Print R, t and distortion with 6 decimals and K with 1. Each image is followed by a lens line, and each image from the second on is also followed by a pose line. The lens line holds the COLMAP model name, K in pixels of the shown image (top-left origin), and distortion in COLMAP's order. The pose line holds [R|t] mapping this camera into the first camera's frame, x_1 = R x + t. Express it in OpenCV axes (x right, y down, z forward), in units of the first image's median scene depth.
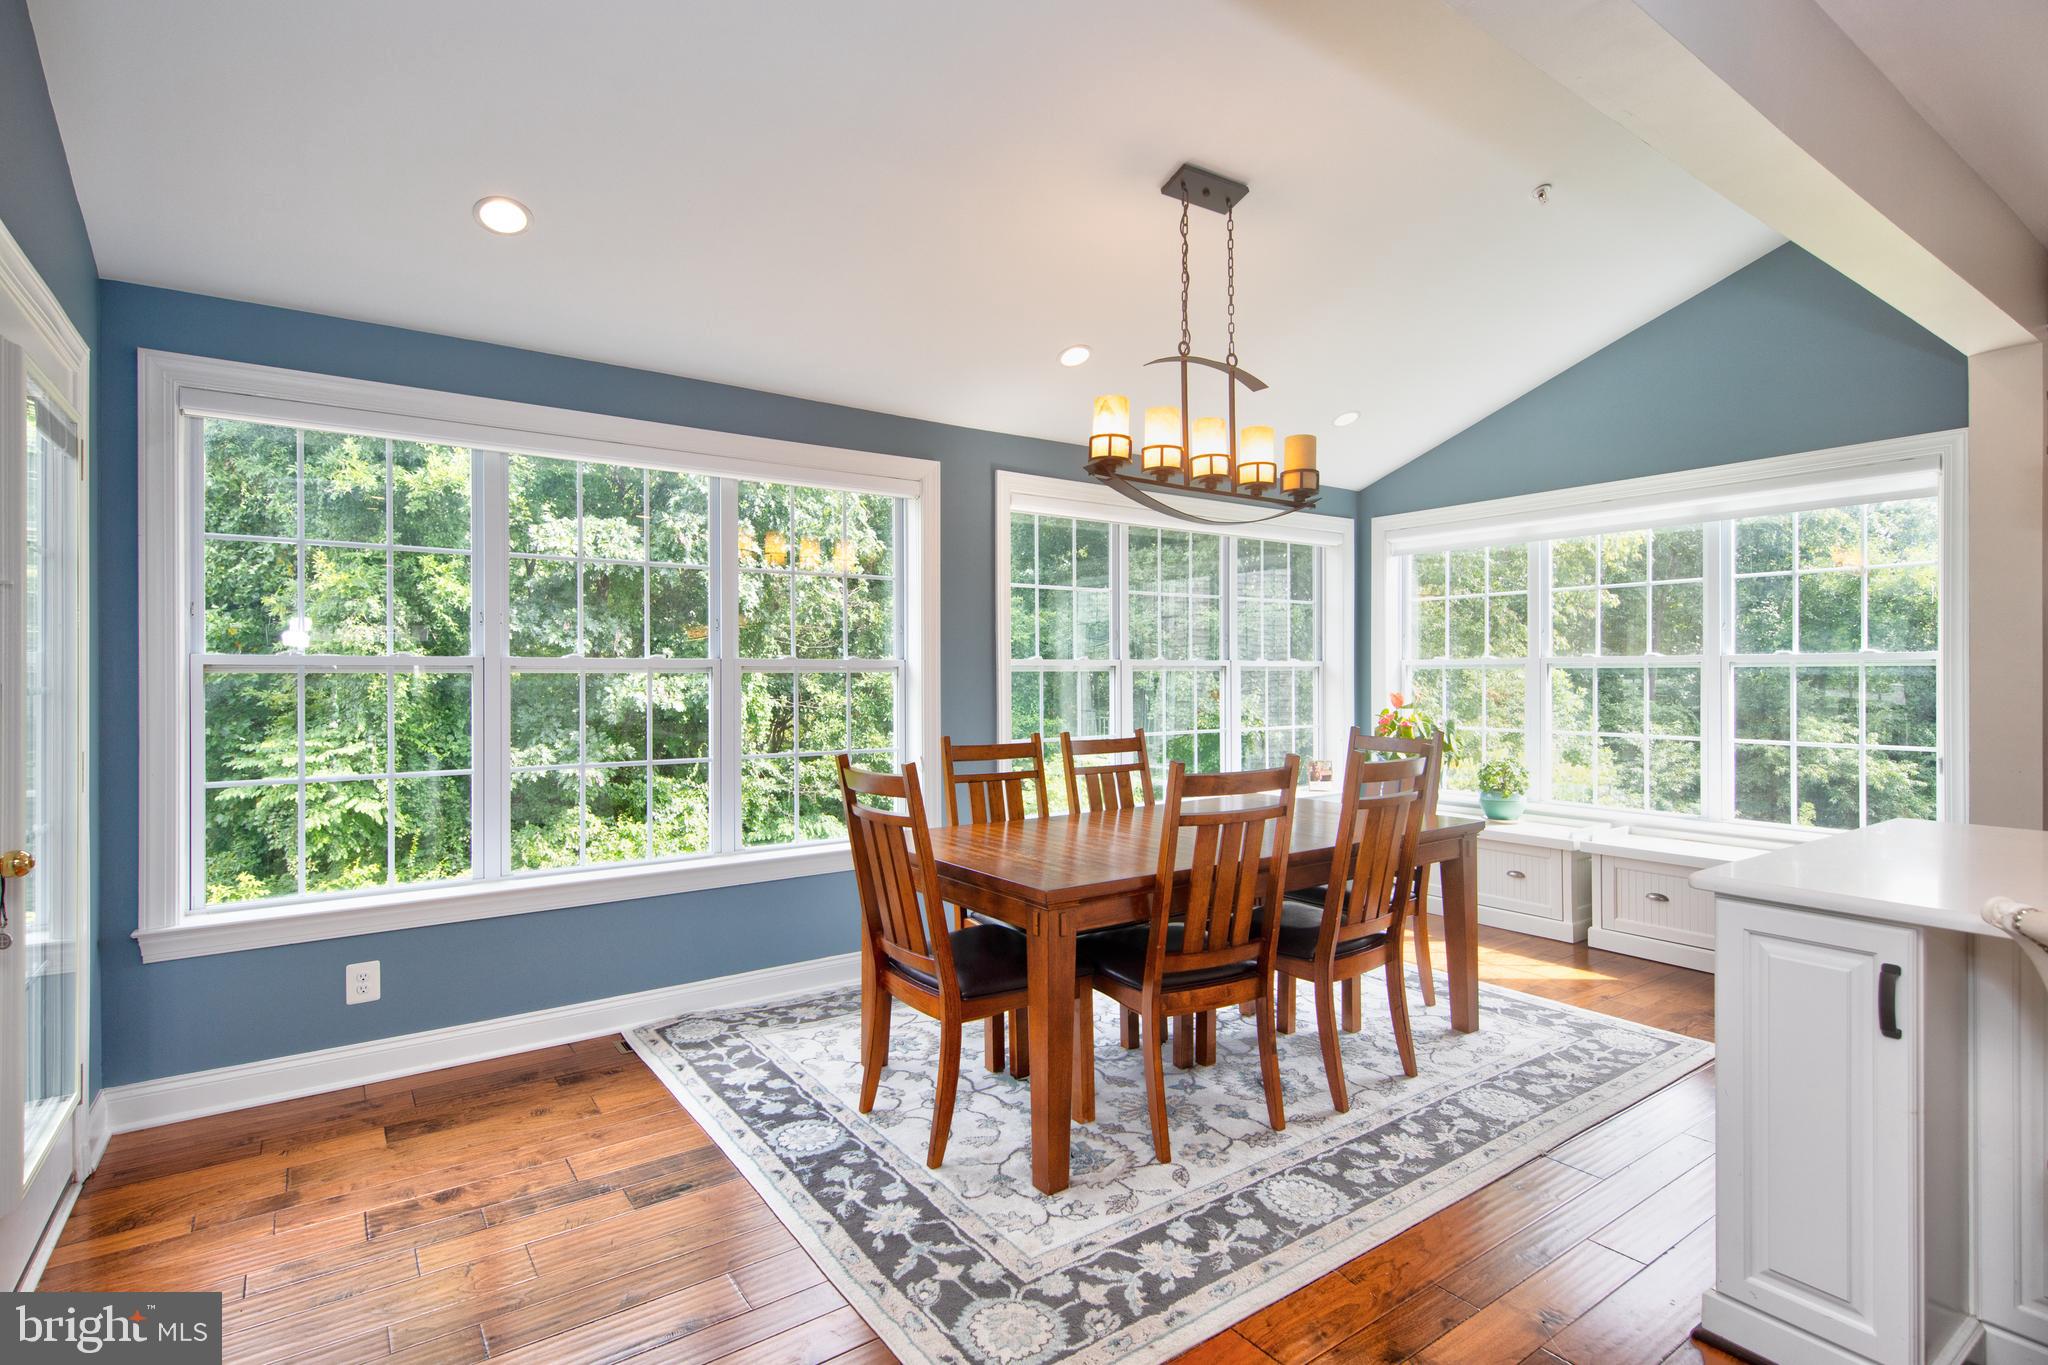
lens RADIAL K [[979.0, 0, 1015.0], [0, 979.0, 677.0], [0, 0, 1]] dist [0.017021, -0.006518]
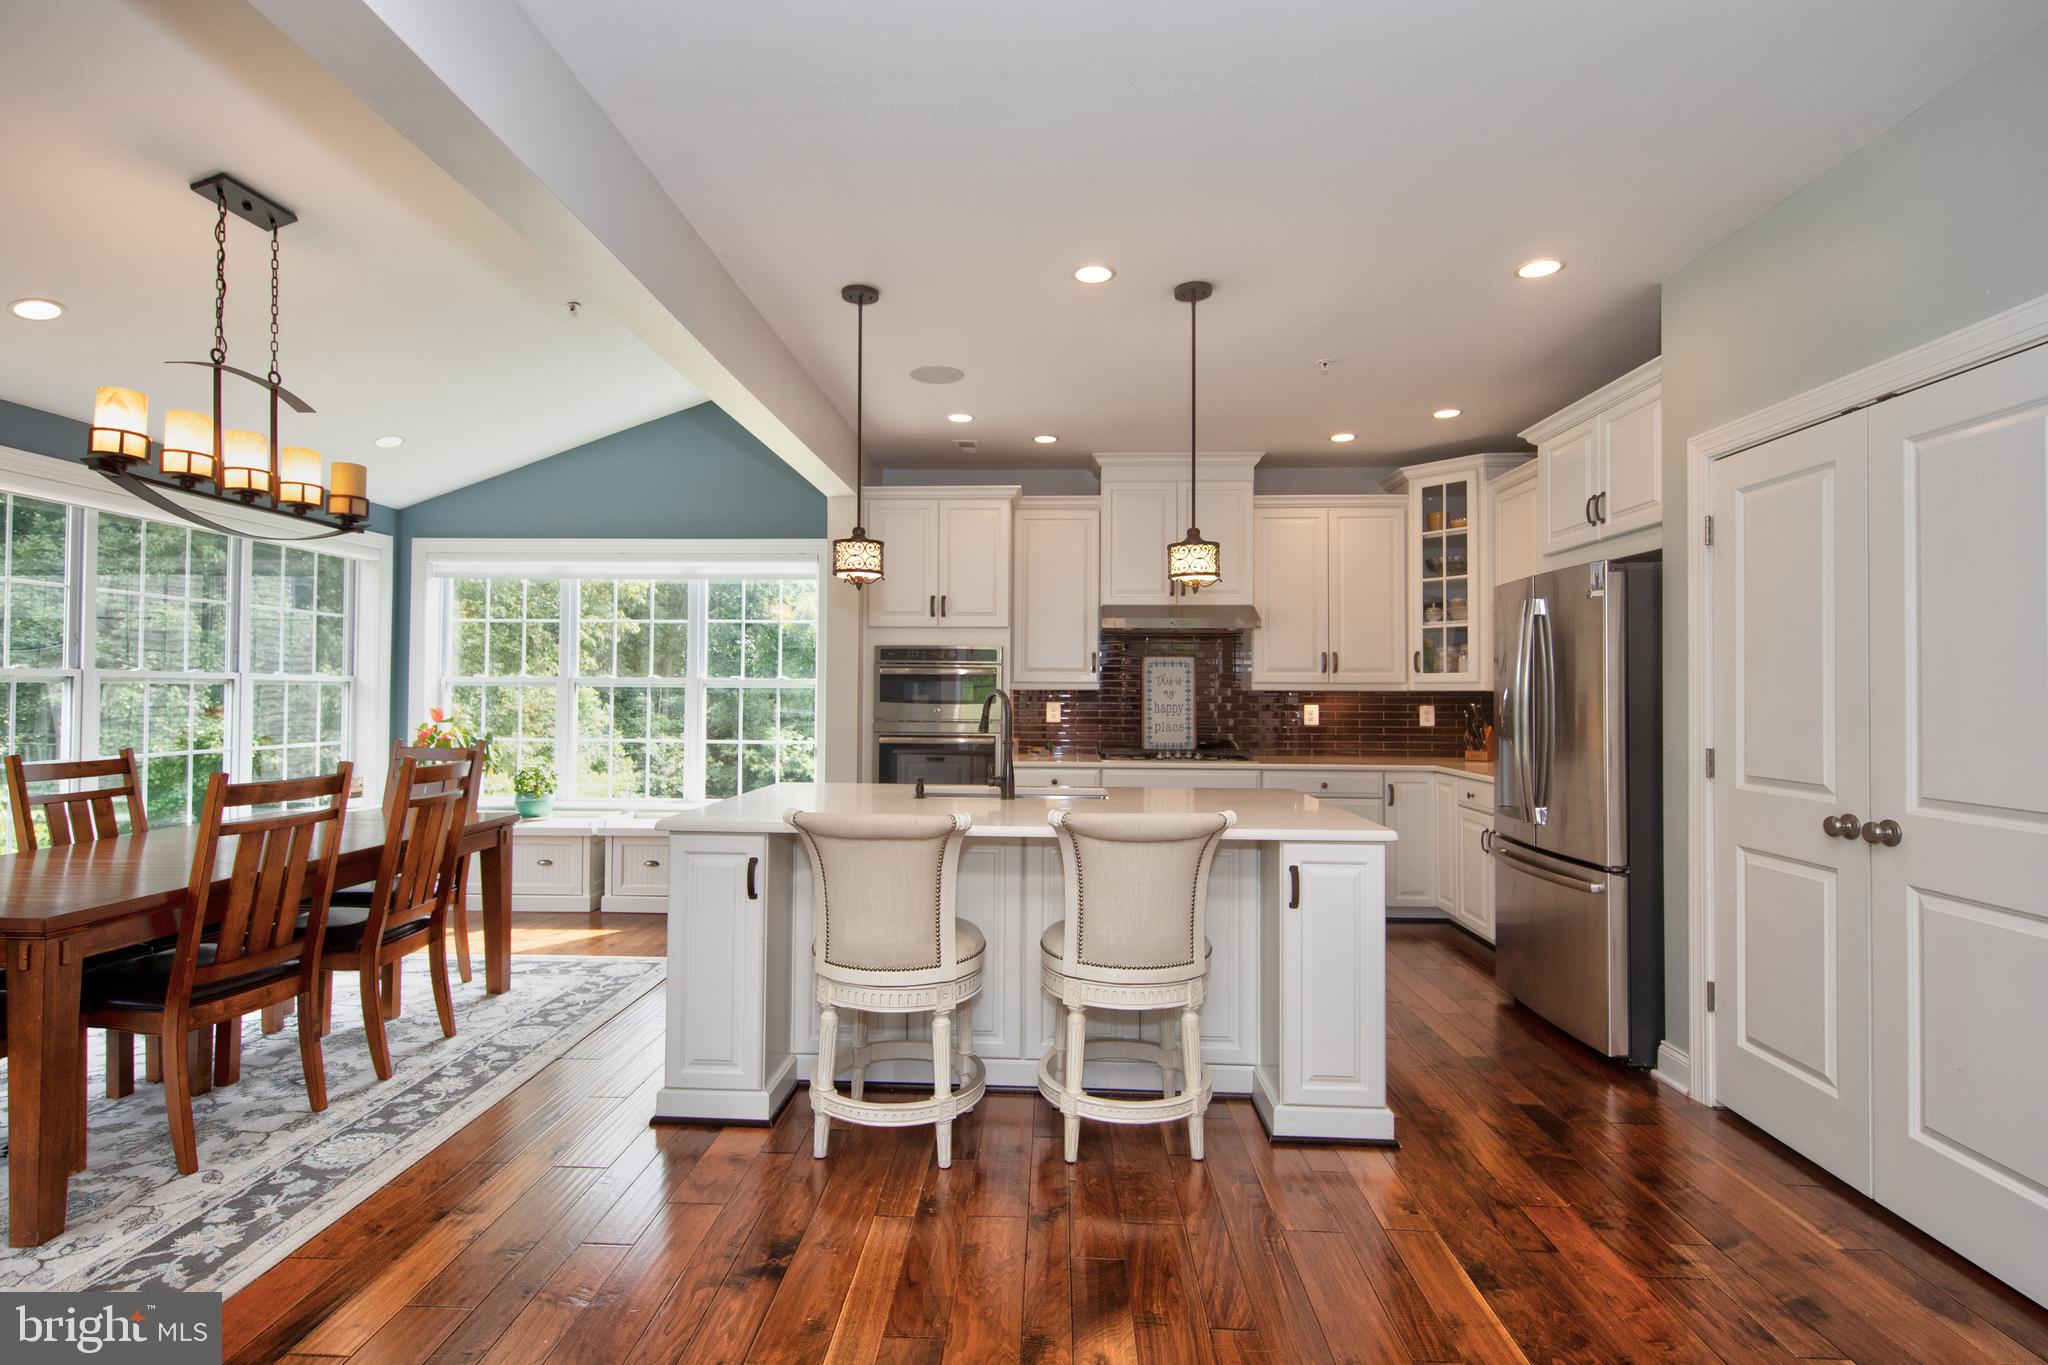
lens RADIAL K [[979.0, 0, 1014.3], [0, 979.0, 677.7], [0, 0, 1]] dist [0.017021, -0.006518]
pose [[0.611504, 0.020978, 0.790963, -0.116743], [-0.008053, 0.999762, -0.020290, 0.000711], [-0.791200, 0.006038, 0.611527, -0.235114]]
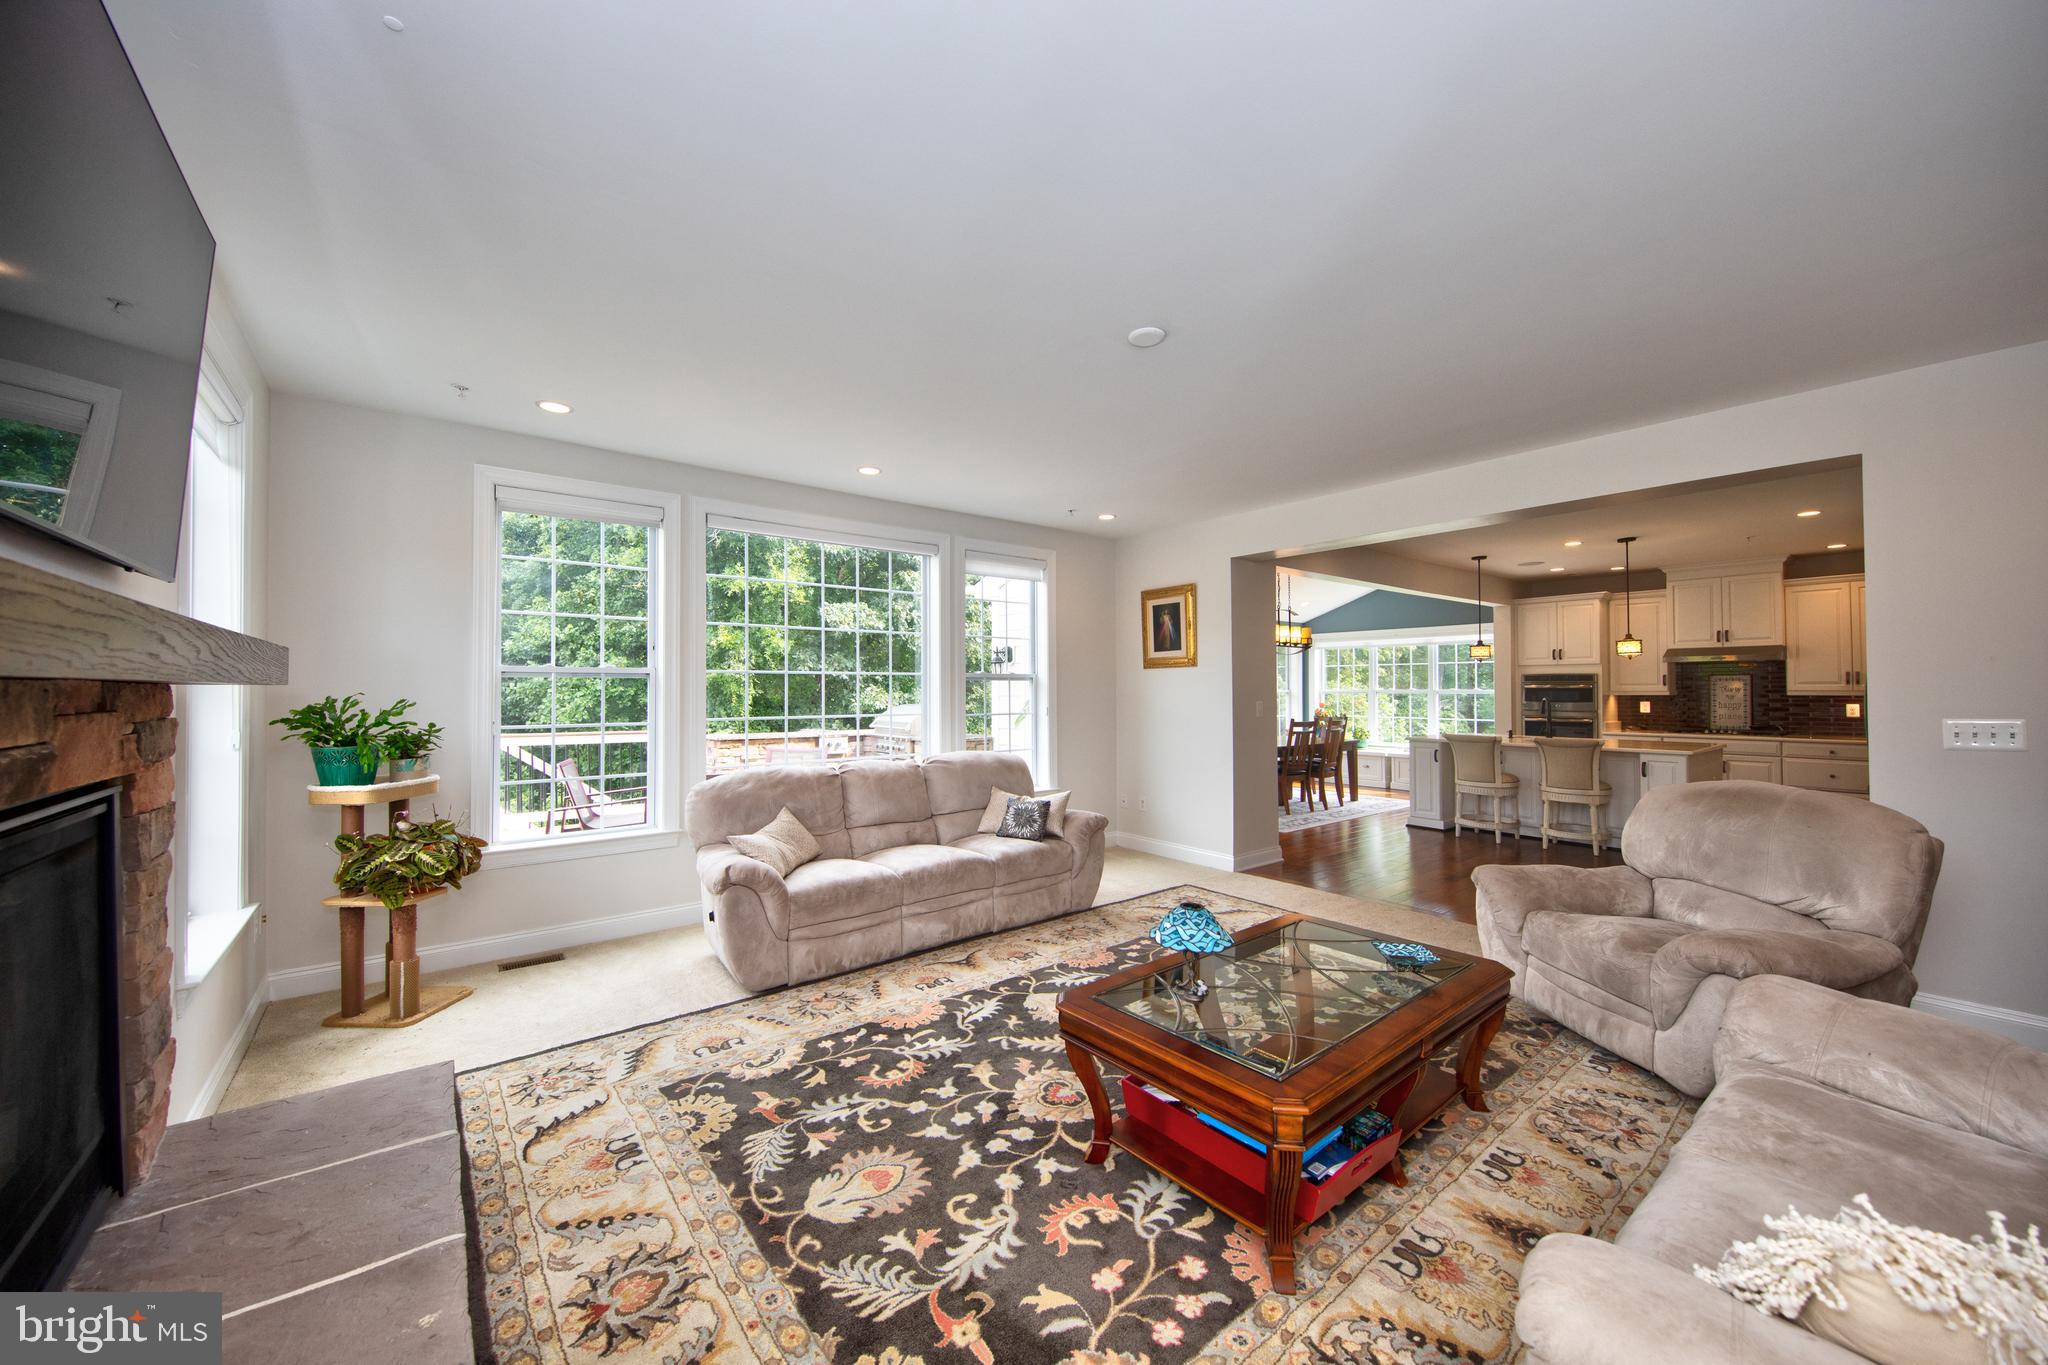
lens RADIAL K [[799.2, 0, 985.7], [0, 799.2, 672.1], [0, 0, 1]] dist [0.000214, -0.000560]
pose [[0.998816, 0.002551, 0.048584, -1.049638], [-0.001530, 0.999777, -0.021049, -0.032637], [-0.048627, 0.020949, 0.998597, -1.883365]]
